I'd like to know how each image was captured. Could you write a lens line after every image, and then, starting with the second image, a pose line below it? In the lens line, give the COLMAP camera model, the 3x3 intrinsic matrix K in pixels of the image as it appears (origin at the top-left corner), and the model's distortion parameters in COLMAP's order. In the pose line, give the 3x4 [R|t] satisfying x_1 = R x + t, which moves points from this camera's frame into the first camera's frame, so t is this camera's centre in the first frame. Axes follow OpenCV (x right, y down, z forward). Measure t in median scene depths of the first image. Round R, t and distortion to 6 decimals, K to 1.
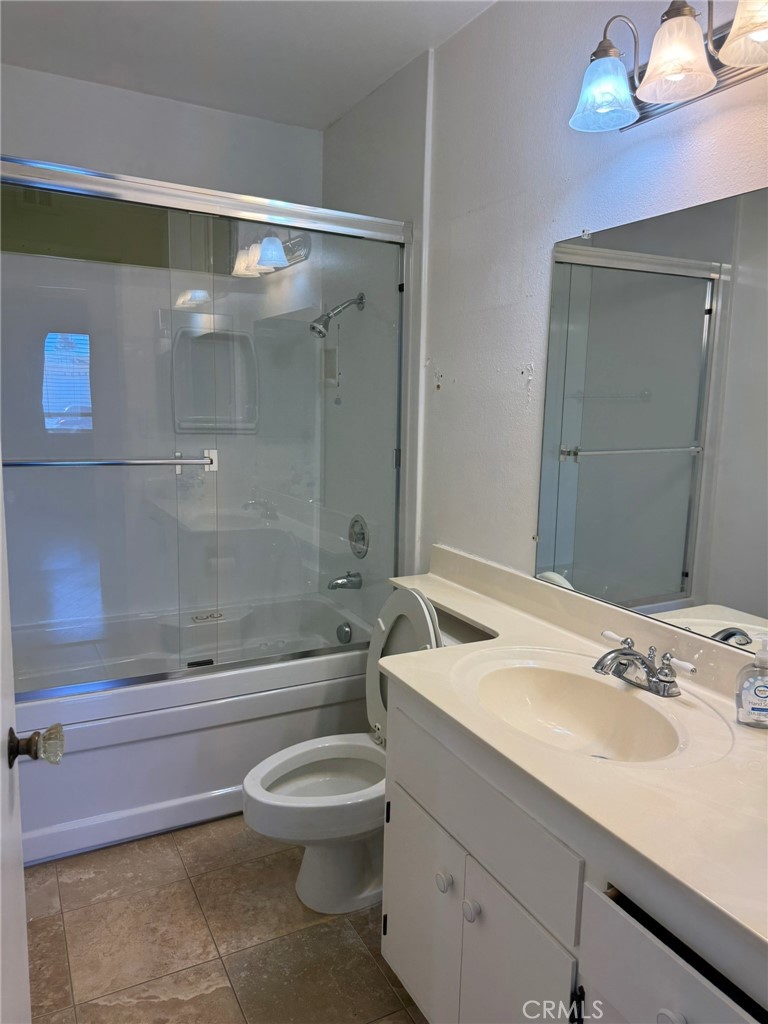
lens RADIAL K [[725.7, 0, 397.9], [0, 725.7, 506.4], [0, 0, 1]] dist [0.111467, -0.147469]
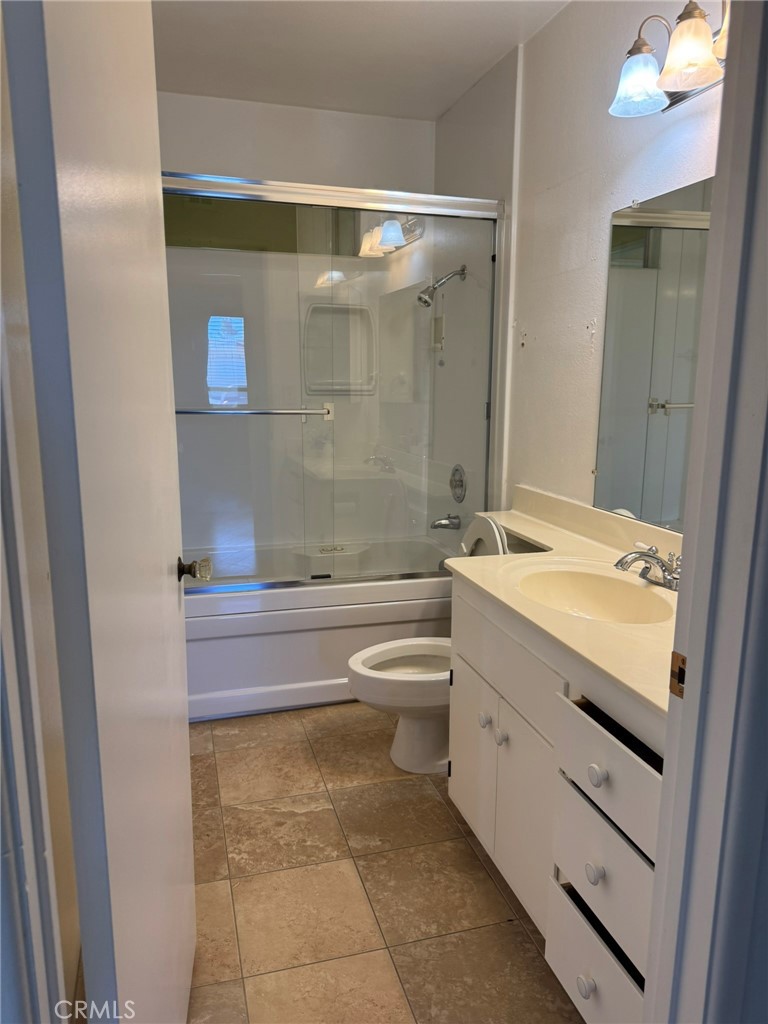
lens RADIAL K [[721.4, 0, 380.3], [0, 721.4, 504.5], [0, 0, 1]] dist [0.113614, -0.147886]
pose [[0.976665, 0.018119, -0.214004, 0.094270], [-0.011645, 0.999437, 0.031478, 0.055899], [0.214453, -0.028251, 0.976326, -0.175181]]
